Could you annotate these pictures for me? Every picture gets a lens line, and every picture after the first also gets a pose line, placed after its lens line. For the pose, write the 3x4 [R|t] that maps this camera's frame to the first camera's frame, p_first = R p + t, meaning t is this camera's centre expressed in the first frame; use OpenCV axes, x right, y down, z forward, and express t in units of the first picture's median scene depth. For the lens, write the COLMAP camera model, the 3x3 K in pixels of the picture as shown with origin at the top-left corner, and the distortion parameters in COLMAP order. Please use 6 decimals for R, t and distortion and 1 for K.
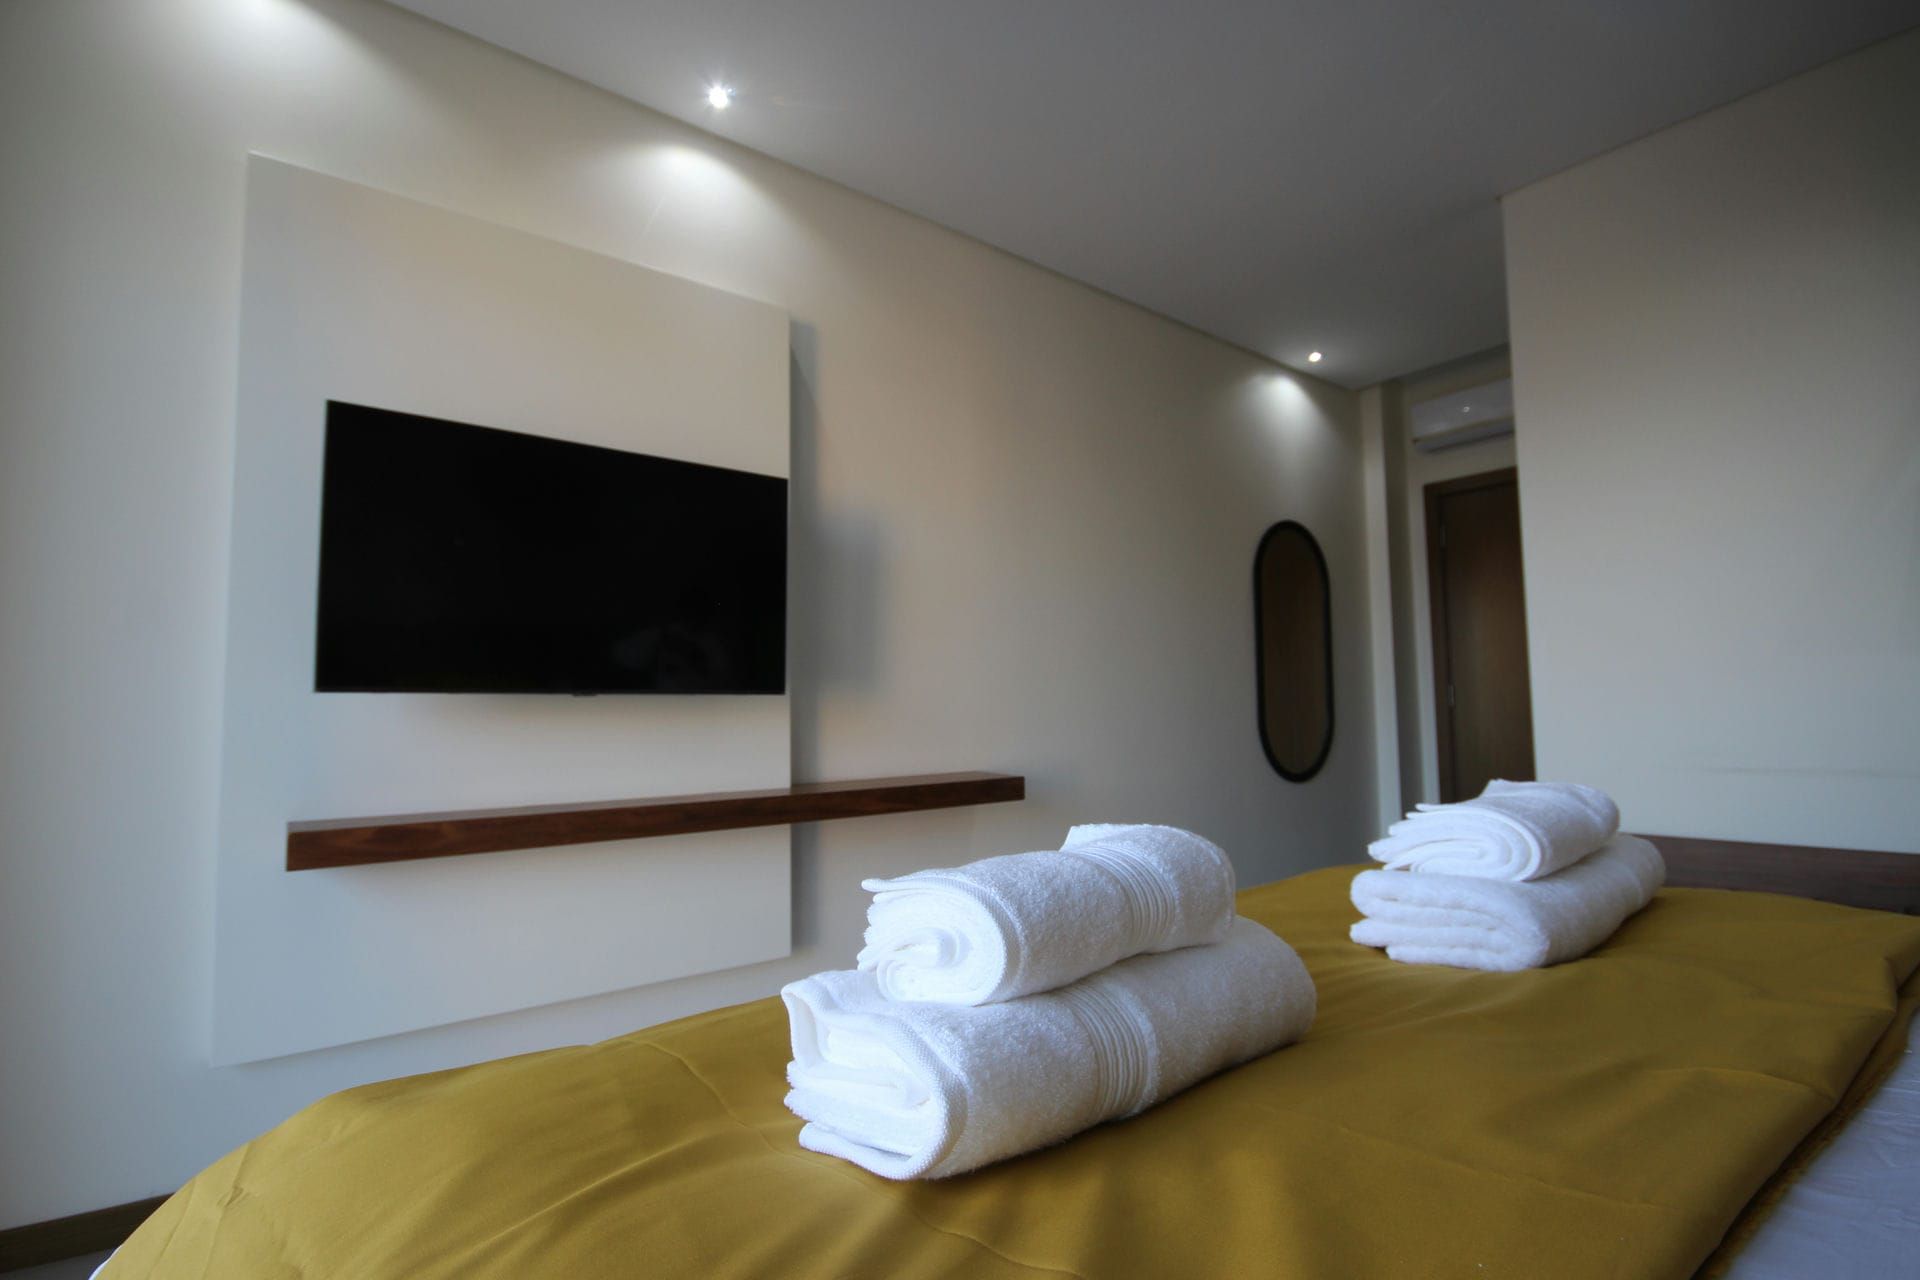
lens RADIAL K [[887.0, 0, 969.3], [0, 887.0, 646.1], [0, 0, 1]] dist [-0.005378, 0.002608]
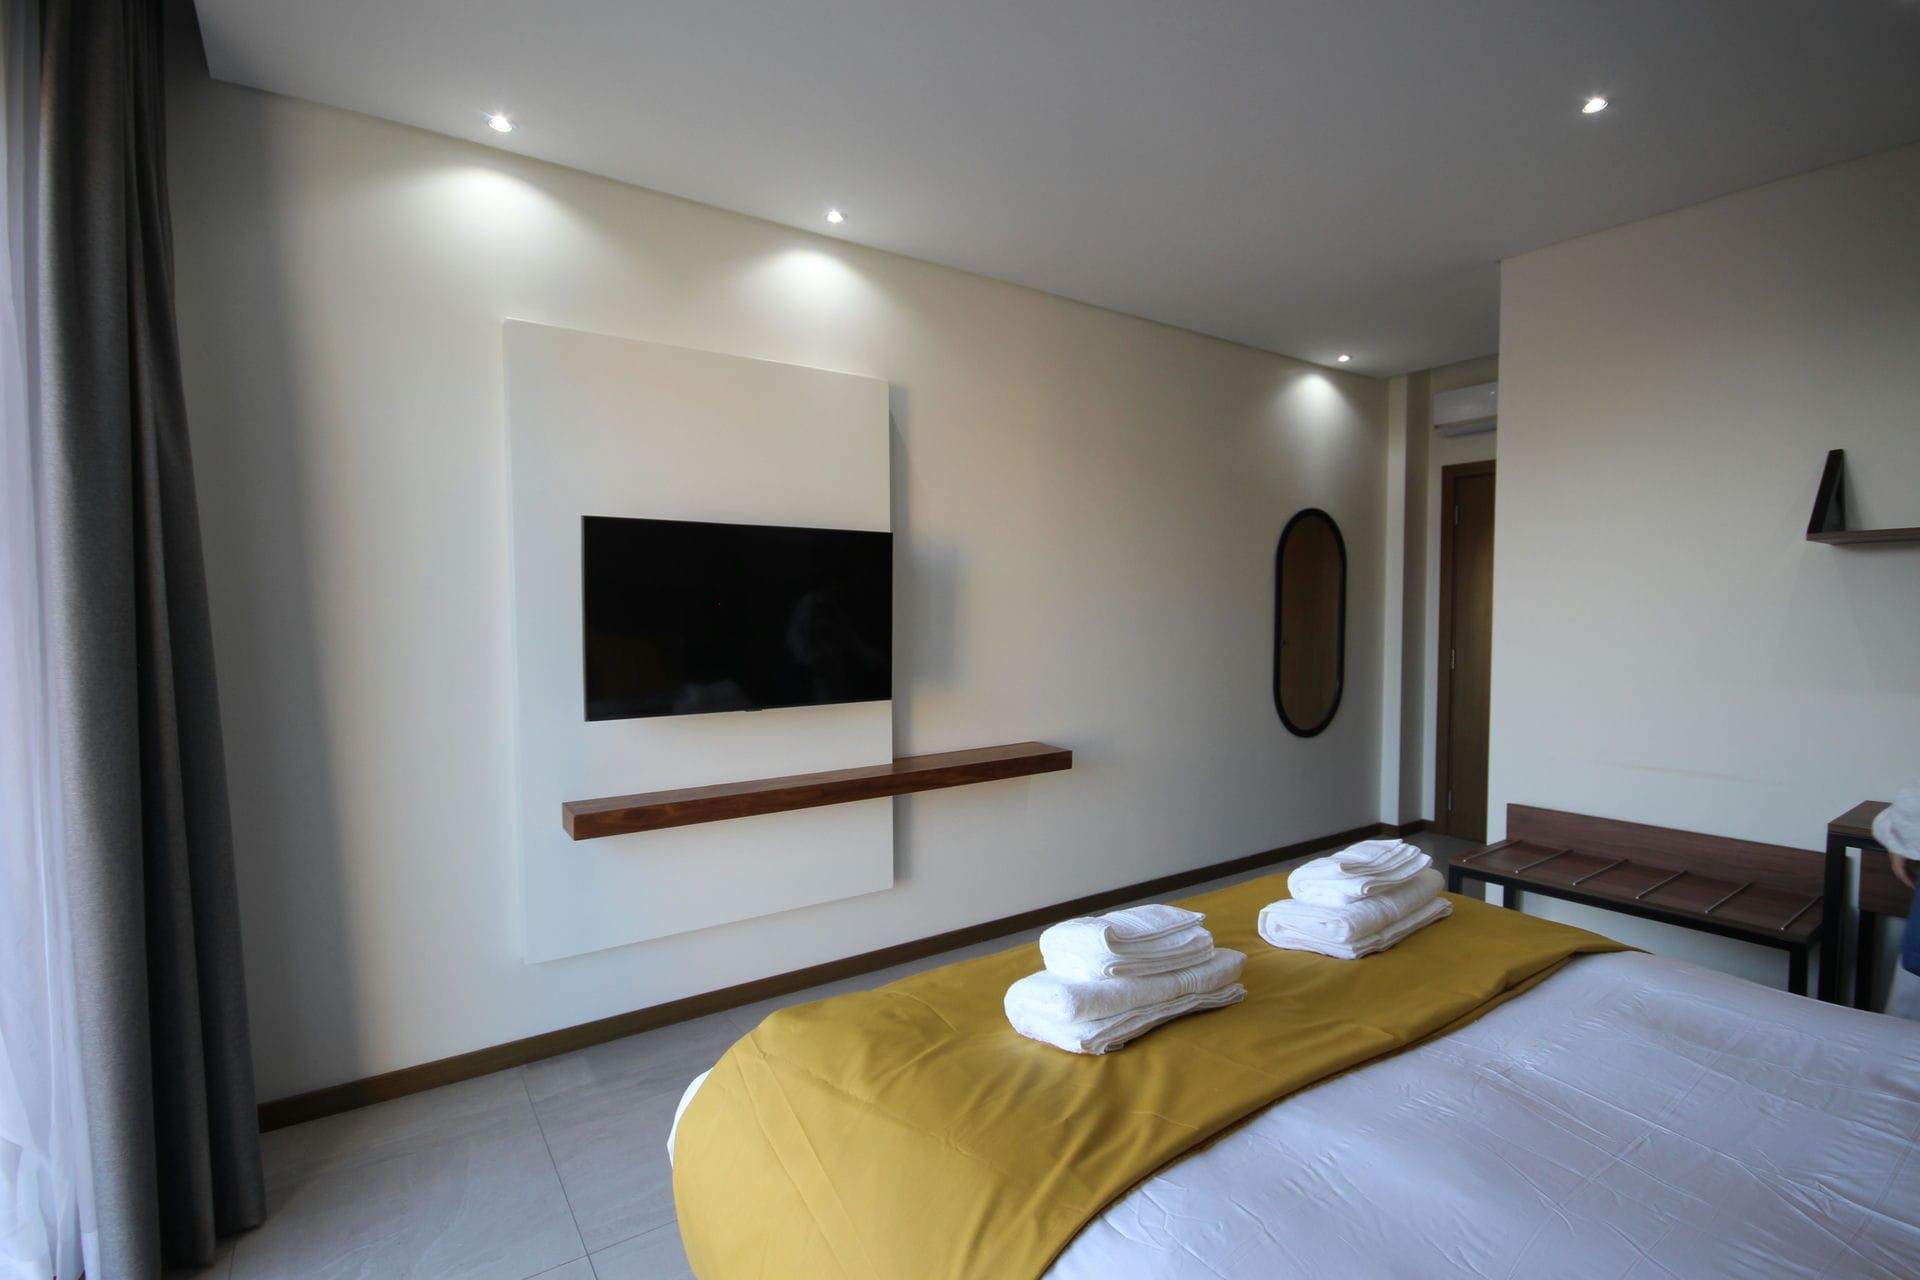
lens RADIAL K [[887.0, 0, 965.4], [0, 887.0, 635.1], [0, 0, 1]] dist [-0.005378, 0.002608]
pose [[0.998384, 0.014988, -0.054823, -0.023087], [-0.009068, 0.994253, 0.106675, -0.157740], [0.056107, -0.106006, 0.992781, -0.254794]]
